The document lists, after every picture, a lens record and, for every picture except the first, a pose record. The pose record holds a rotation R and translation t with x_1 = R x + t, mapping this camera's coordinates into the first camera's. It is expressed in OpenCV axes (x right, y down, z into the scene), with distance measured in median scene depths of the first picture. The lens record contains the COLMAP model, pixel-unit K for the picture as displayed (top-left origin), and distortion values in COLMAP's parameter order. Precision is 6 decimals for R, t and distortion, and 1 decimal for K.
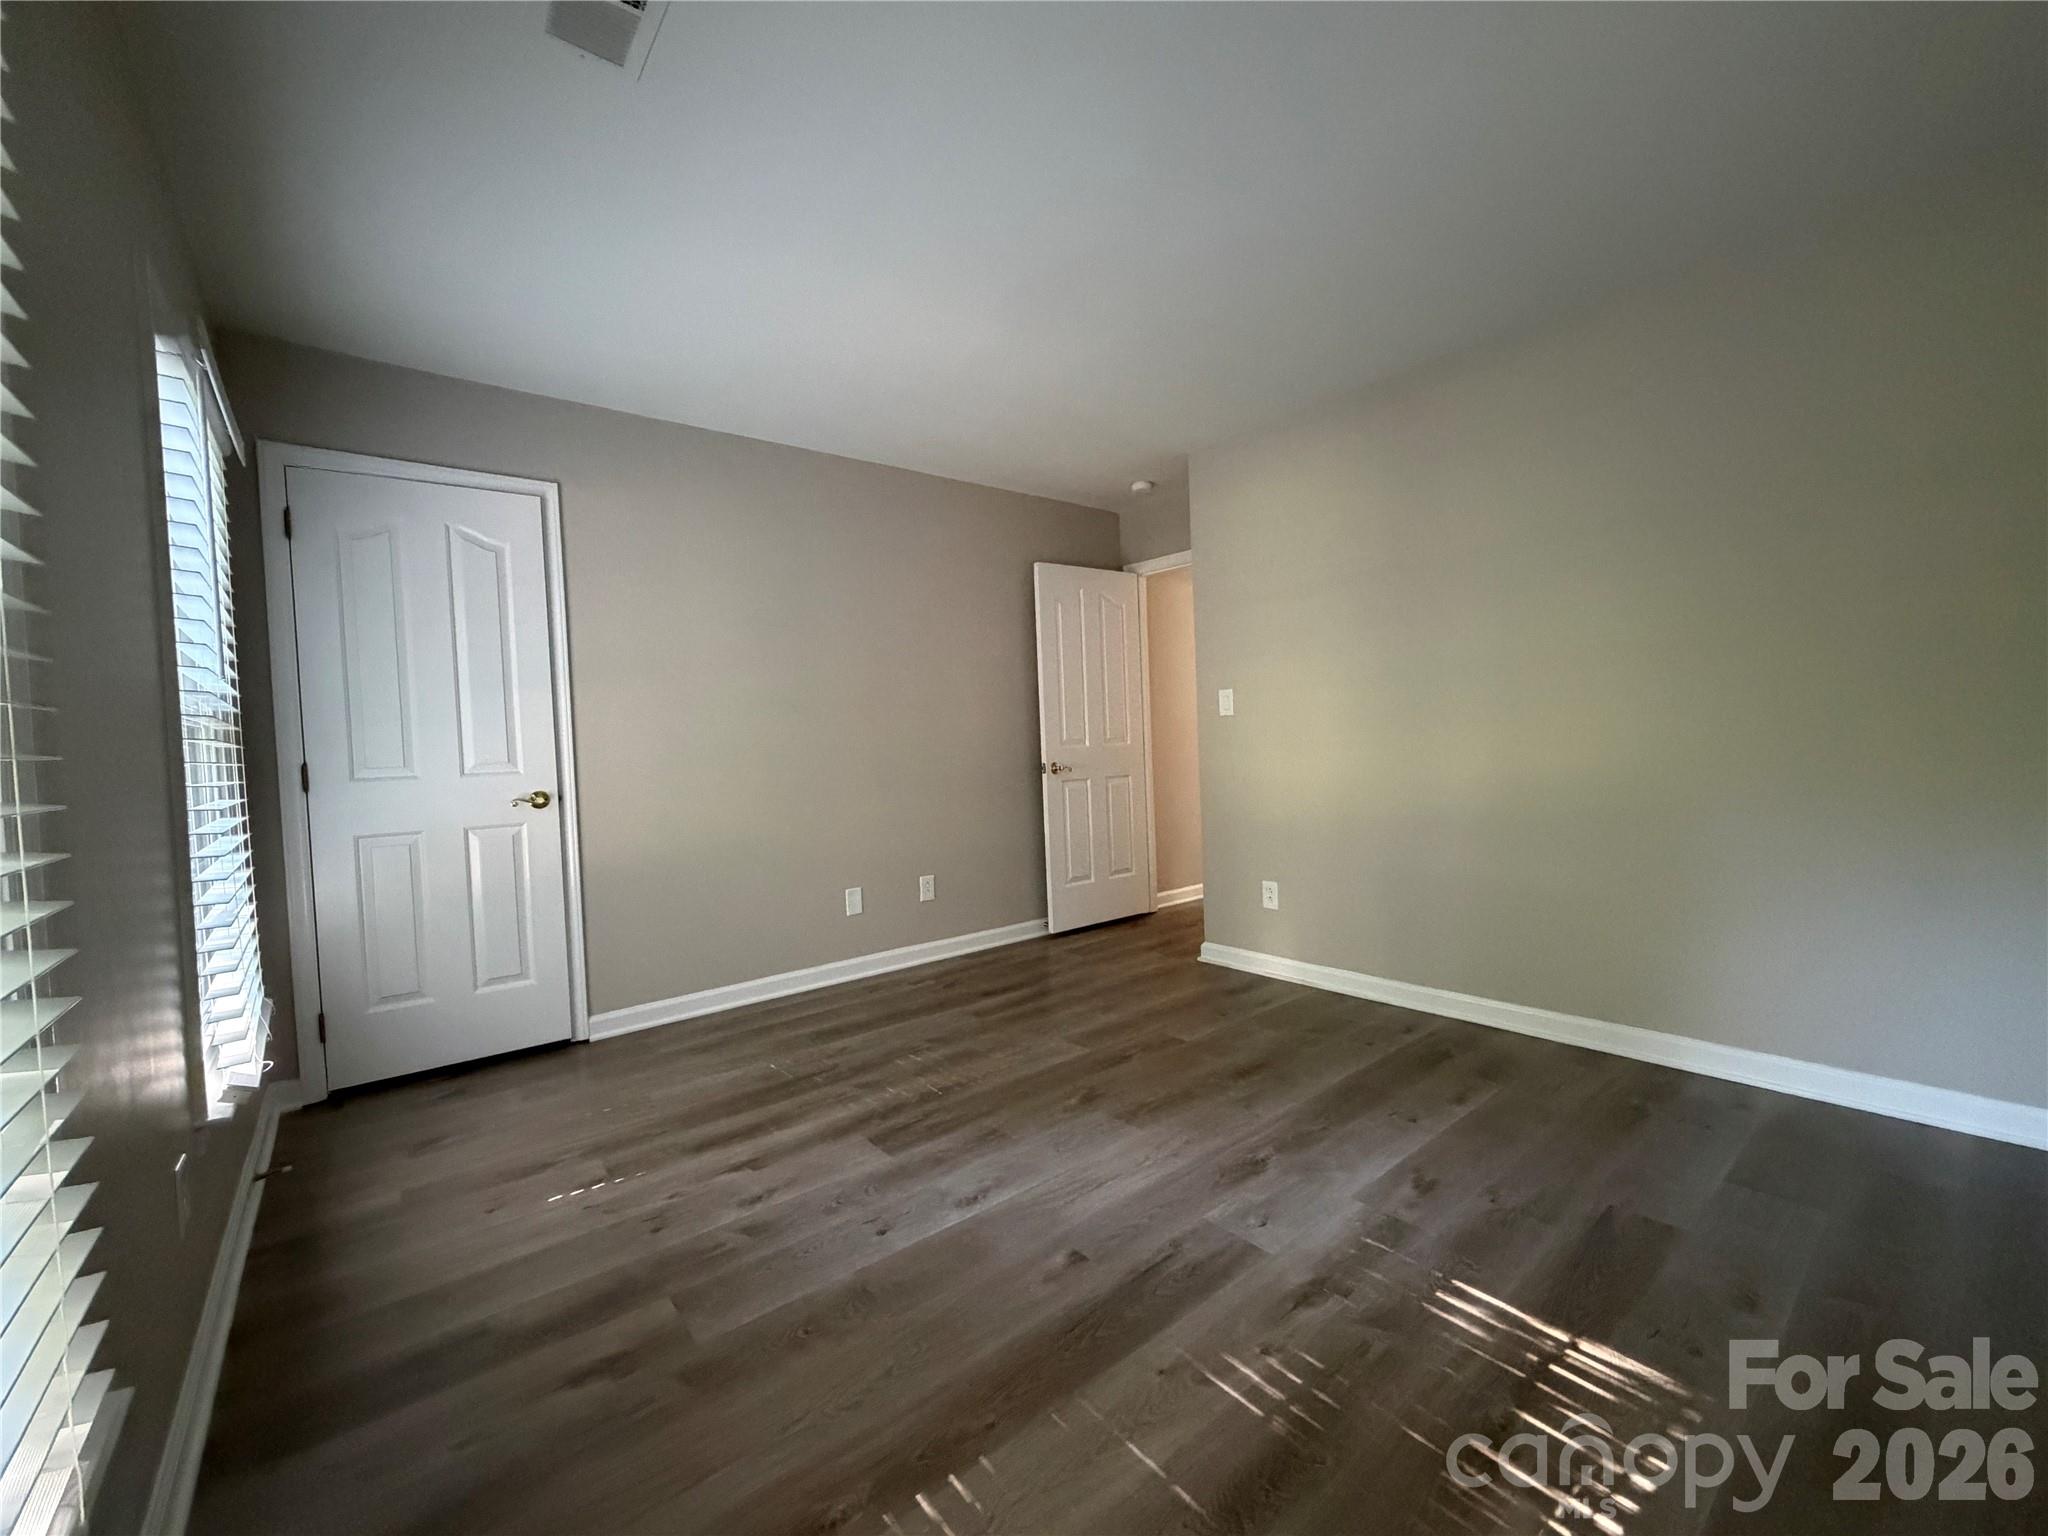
lens RADIAL K [[819.1, 0, 1018.3], [0, 819.1, 765.7], [0, 0, 1]] dist [0.000162, 0.000329]
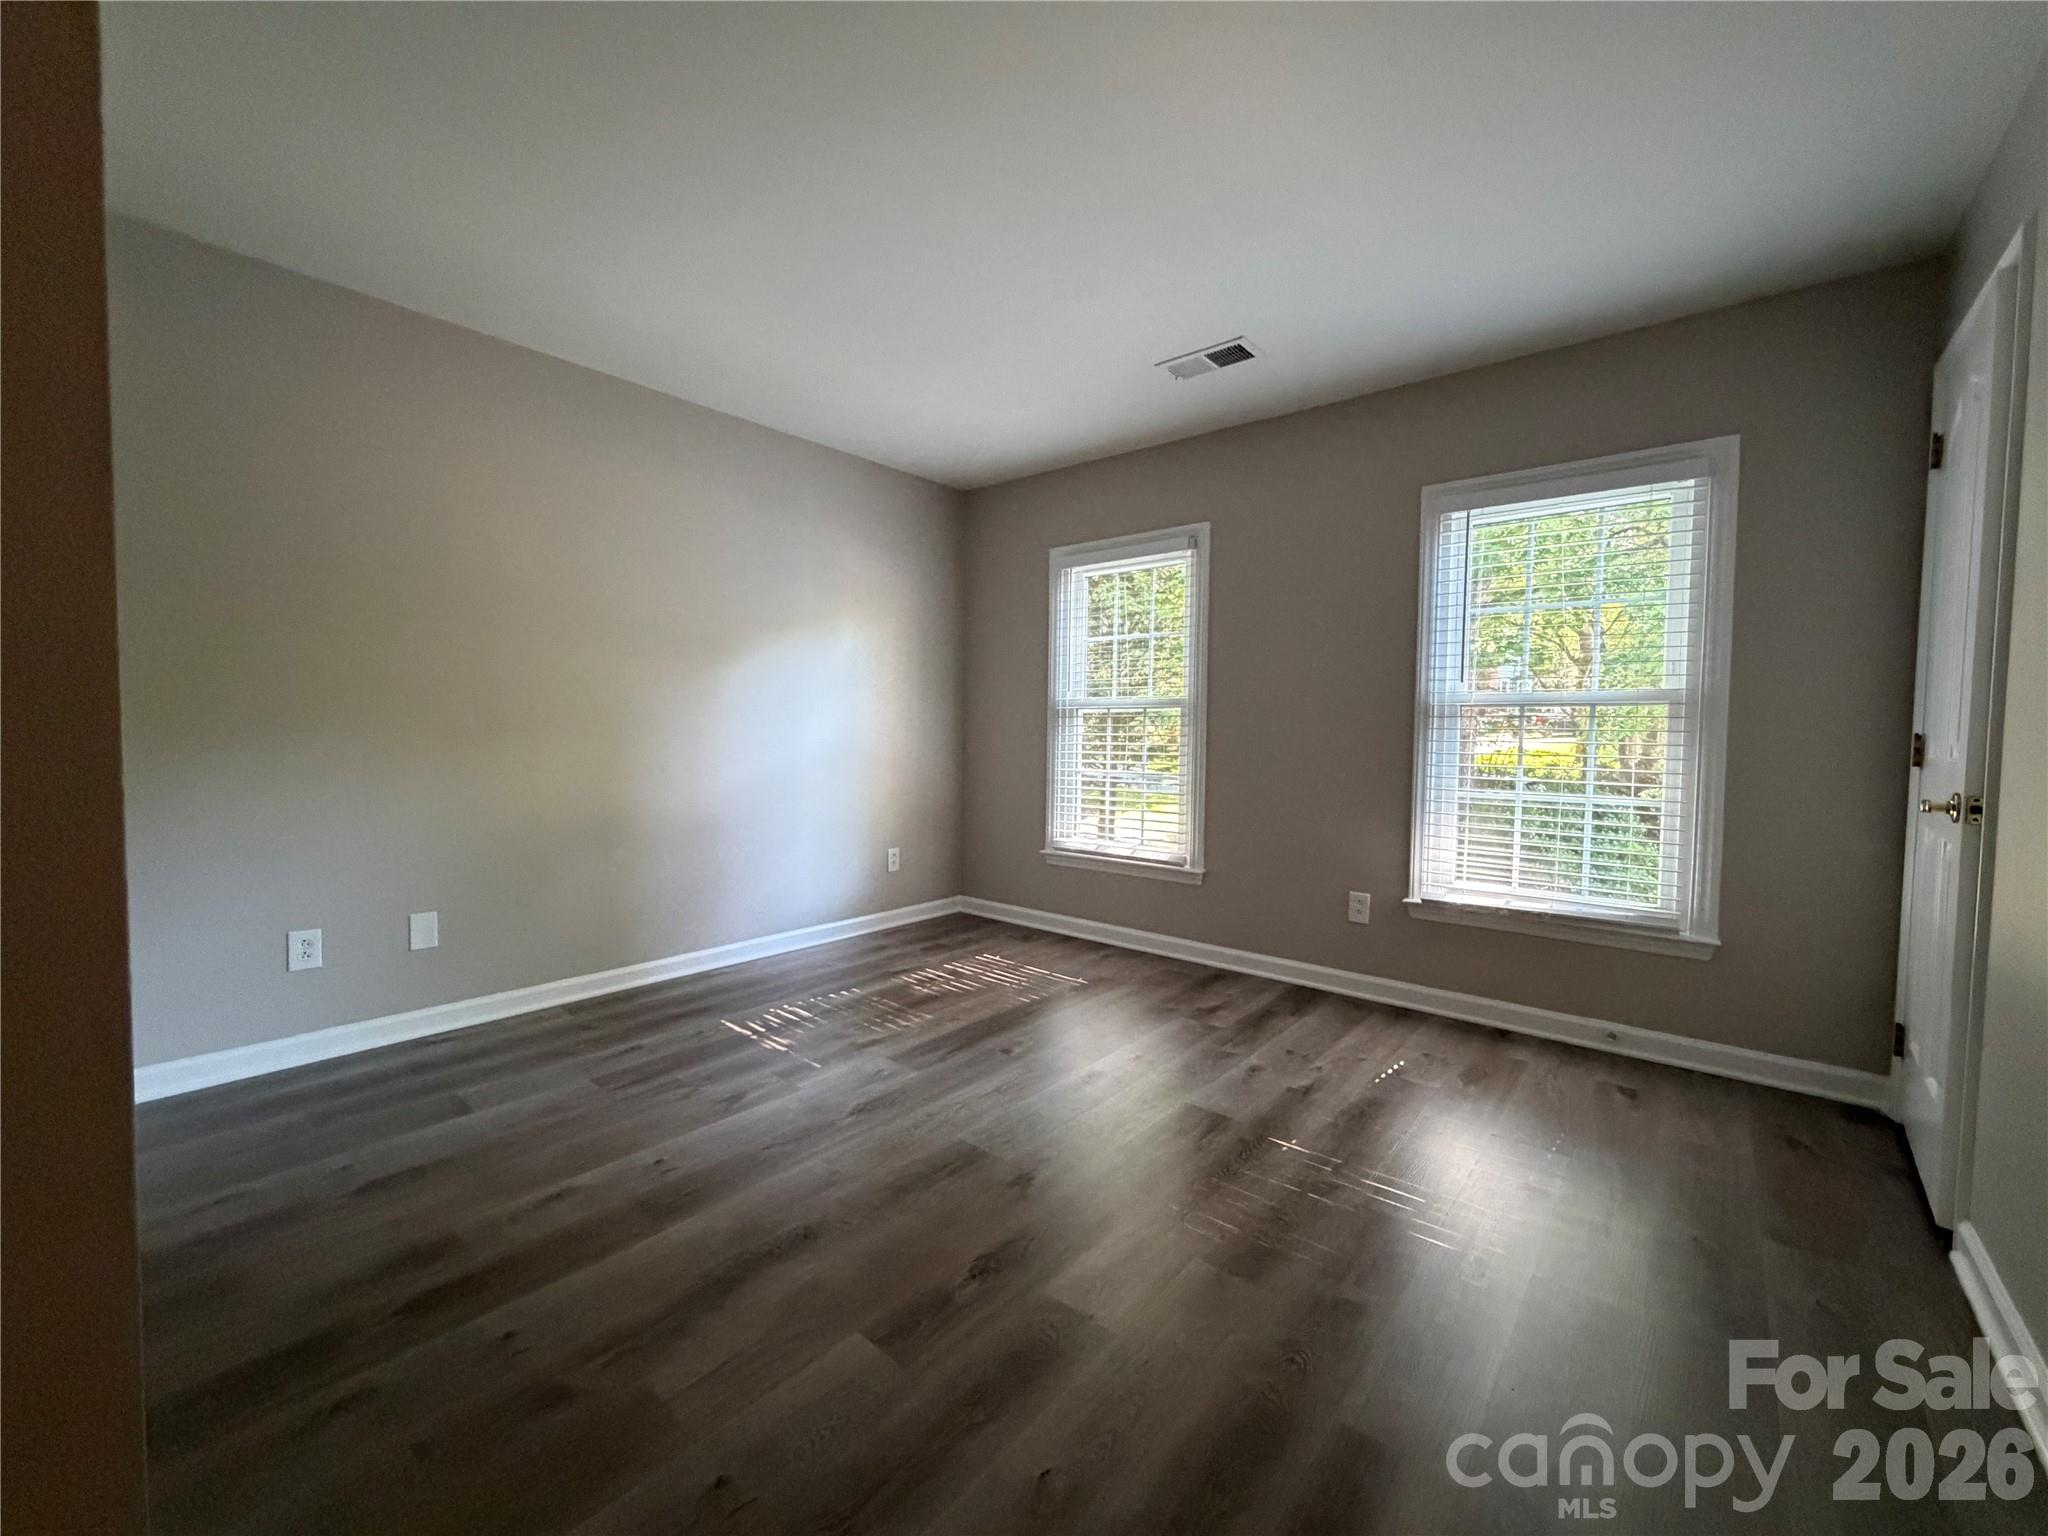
lens RADIAL K [[819.1, 0, 1018.3], [0, 819.1, 765.7], [0, 0, 1]] dist [0.000162, 0.000329]
pose [[-0.981125, 0.034993, -0.190183, 0.299505], [0.018914, 0.996141, 0.085710, -0.082746], [0.192449, 0.080495, -0.978000, 2.284597]]
